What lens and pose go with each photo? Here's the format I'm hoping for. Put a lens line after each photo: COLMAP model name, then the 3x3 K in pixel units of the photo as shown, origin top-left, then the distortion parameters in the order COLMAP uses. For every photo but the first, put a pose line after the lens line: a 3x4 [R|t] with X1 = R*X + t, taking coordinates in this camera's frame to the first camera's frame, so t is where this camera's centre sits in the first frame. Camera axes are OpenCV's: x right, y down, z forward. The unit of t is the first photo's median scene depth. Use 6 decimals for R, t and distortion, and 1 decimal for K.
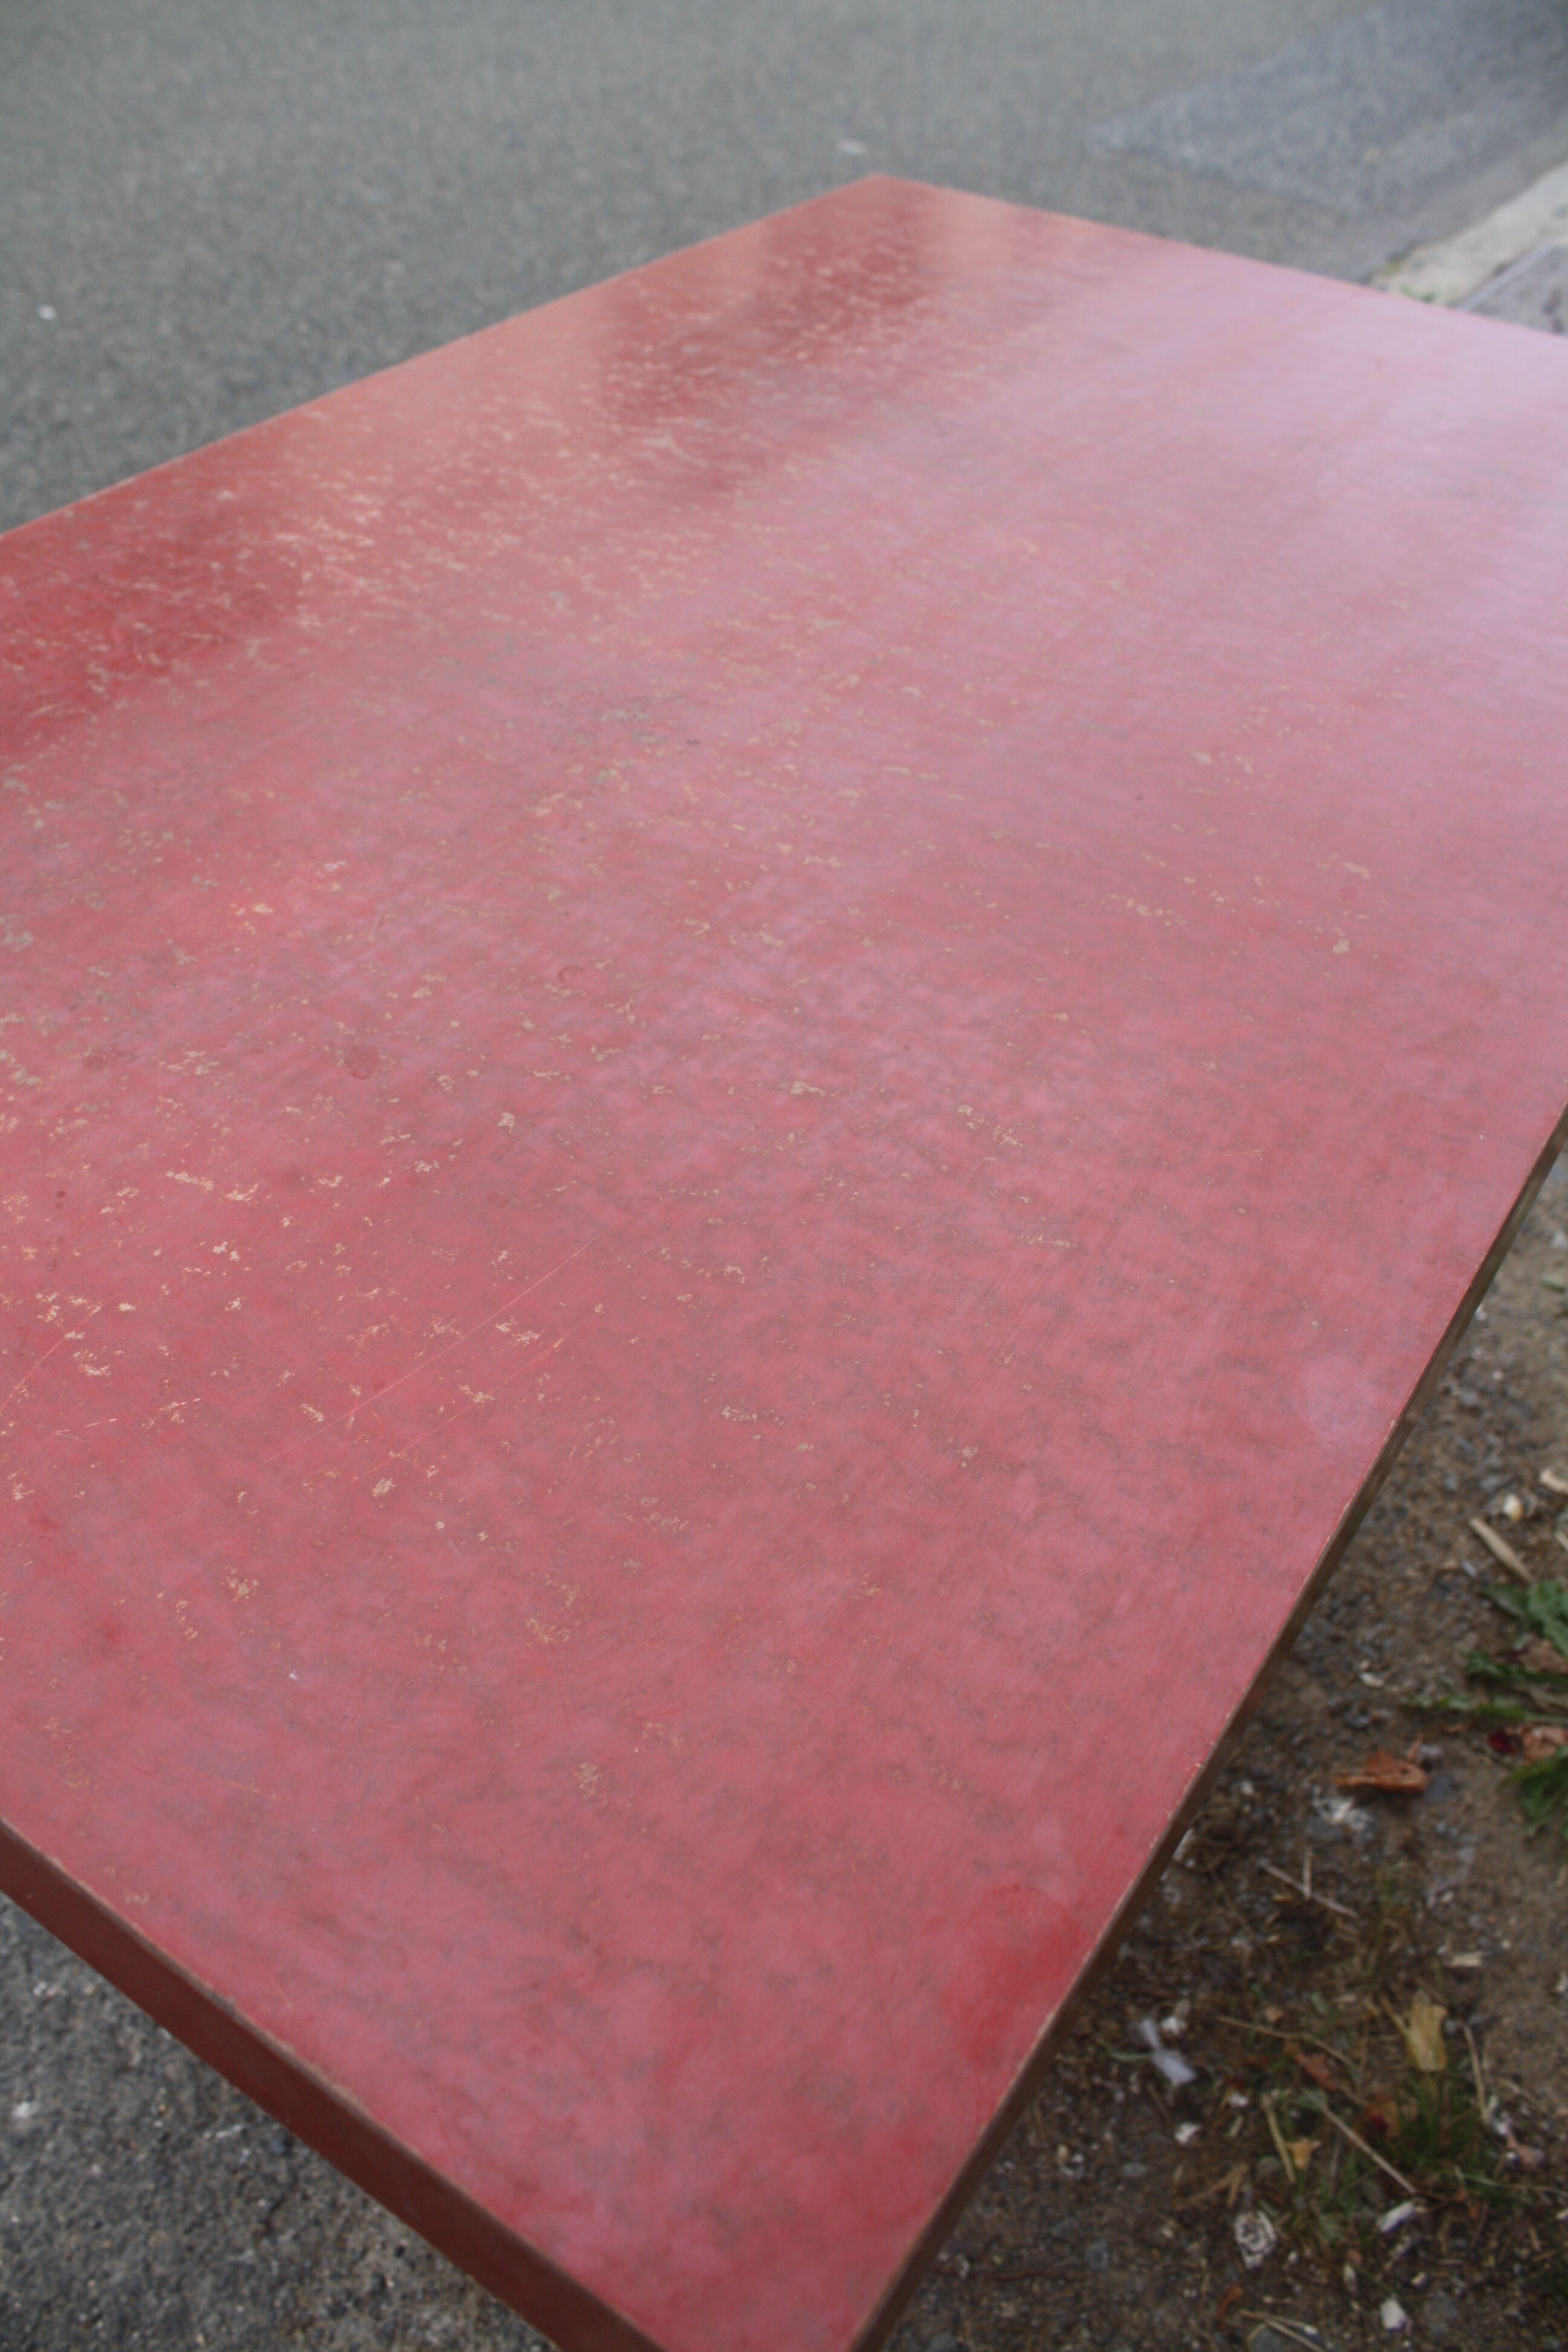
lens RADIAL K [[1878.6, 0, 784.0], [0, 1878.6, 1176.0], [0, 0, 1]] dist [-0.190046, 0.172358]
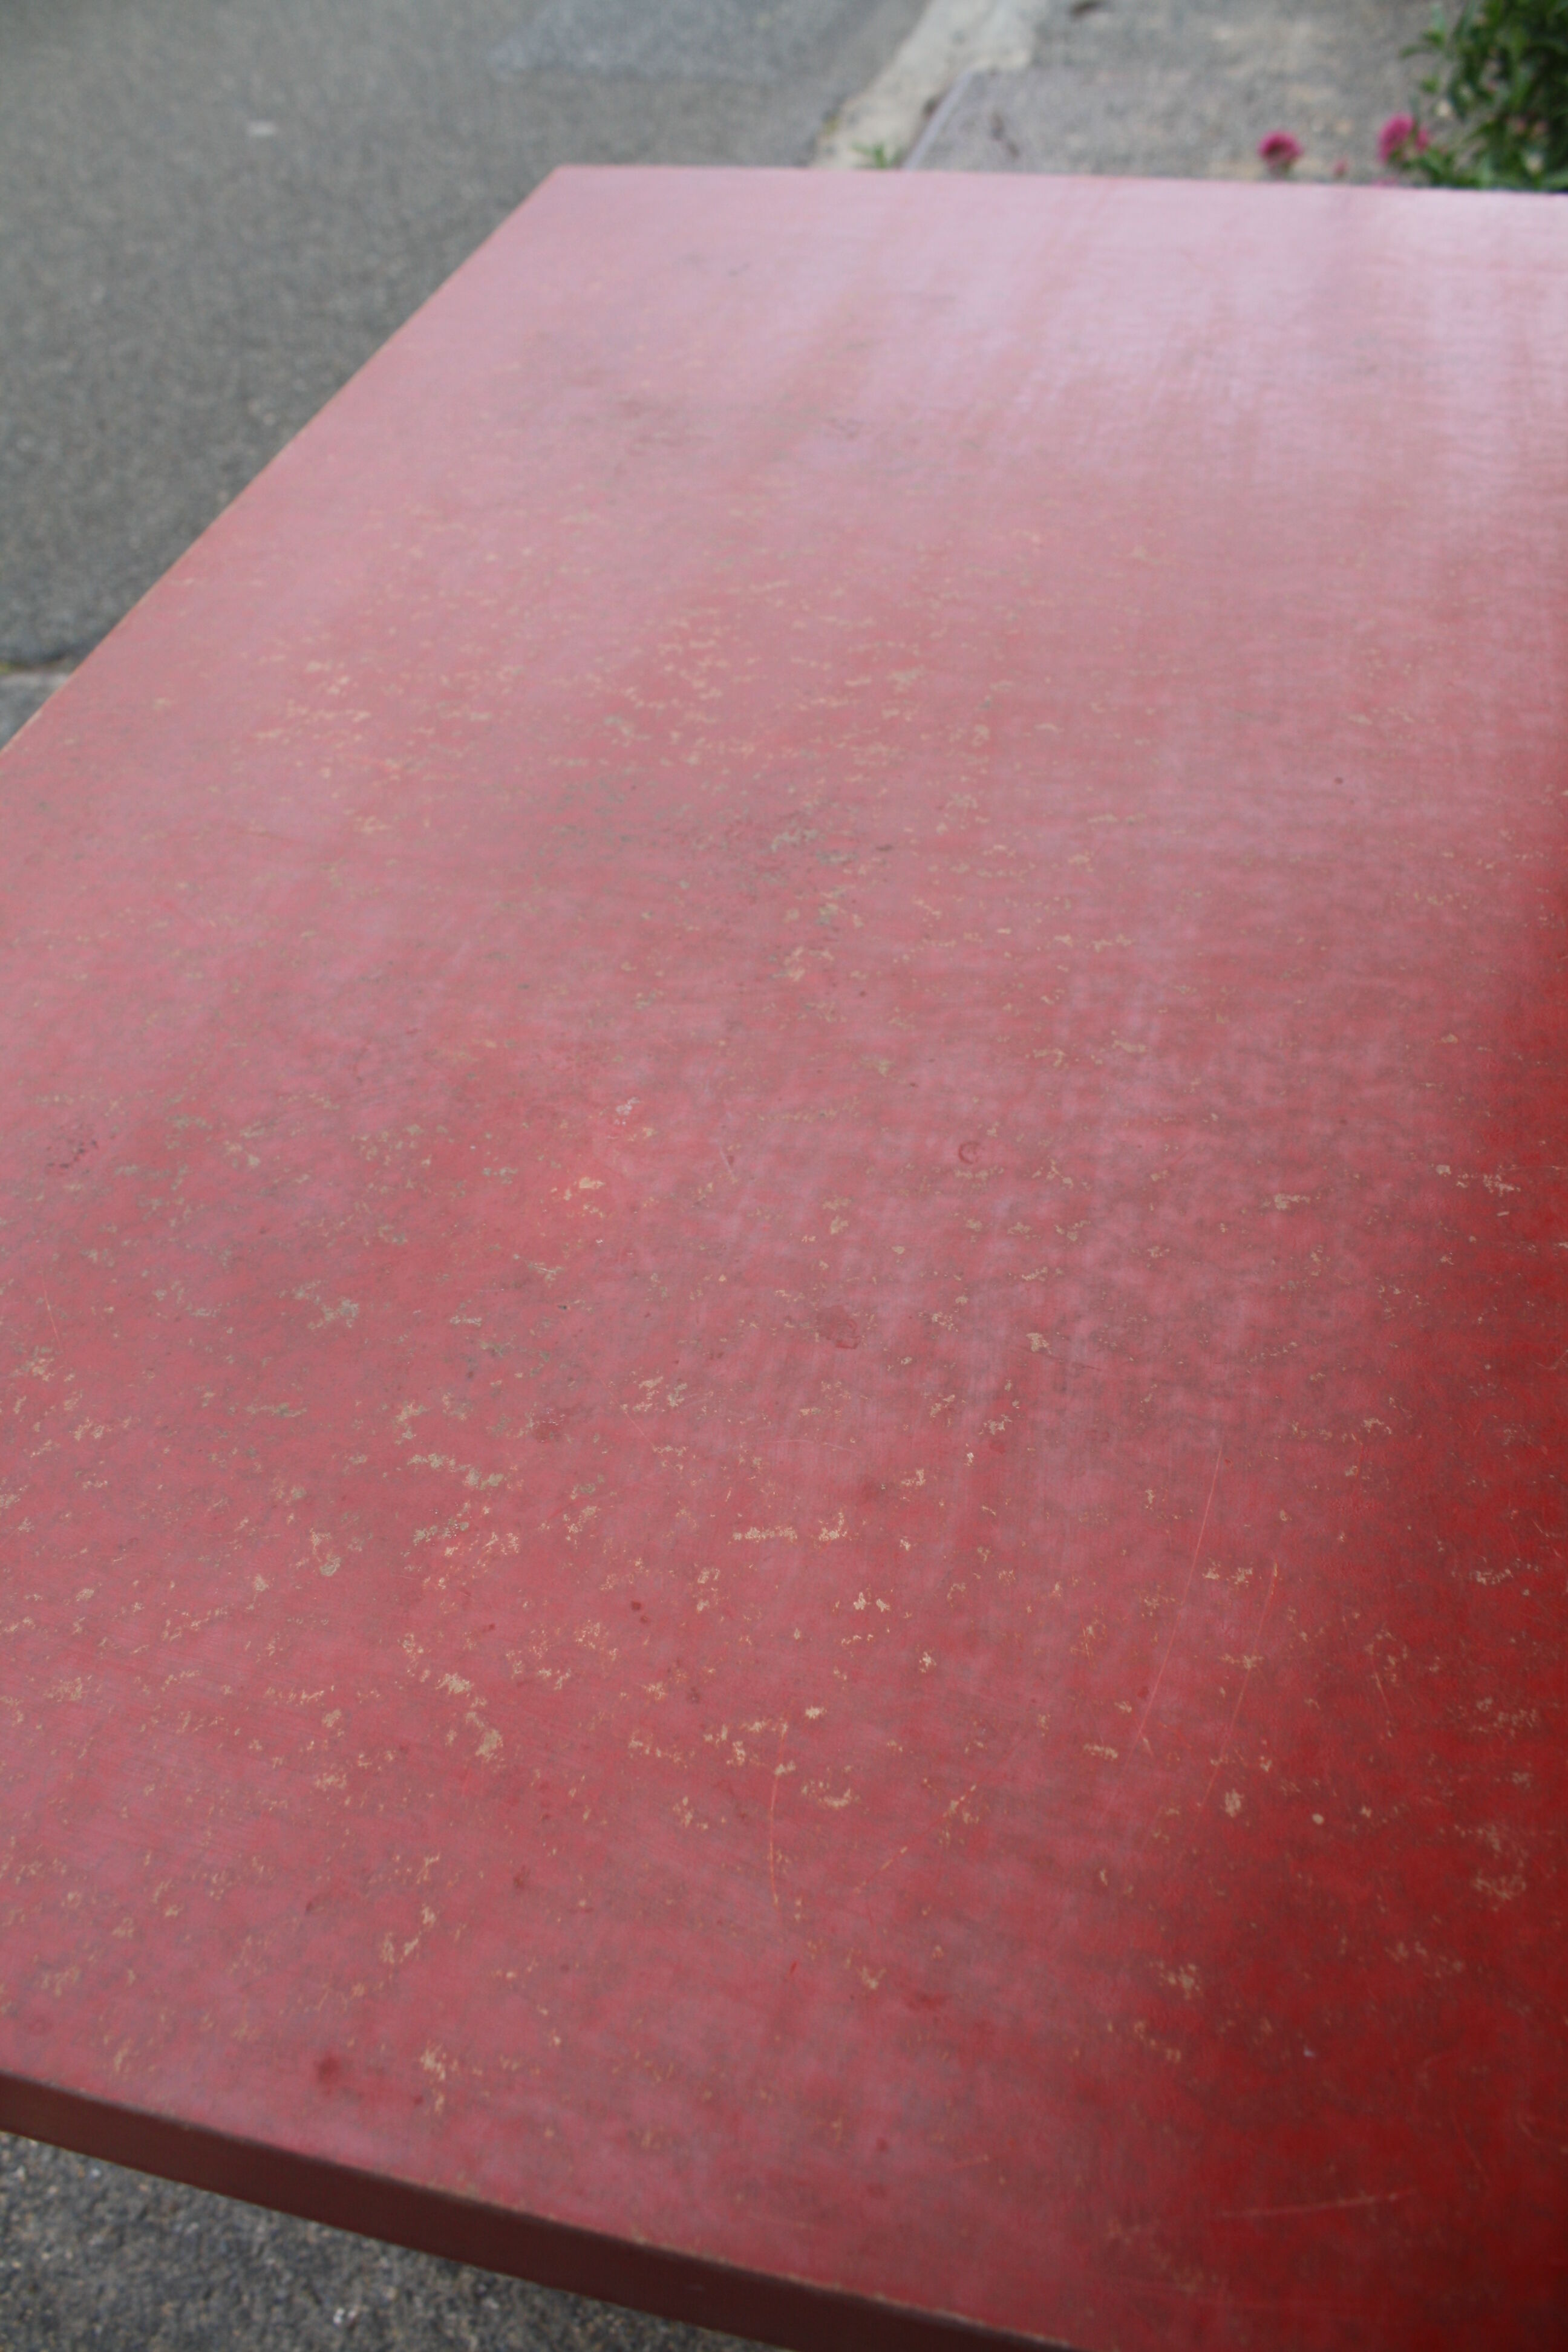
lens RADIAL K [[1878.6, 0, 784.0], [0, 1878.6, 1176.0], [0, 0, 1]] dist [-0.190046, 0.172358]
pose [[0.936234, -0.307921, 0.169266, -0.342808], [0.301819, 0.951391, 0.061327, -0.173470], [-0.179922, -0.006329, 0.983660, 0.123004]]
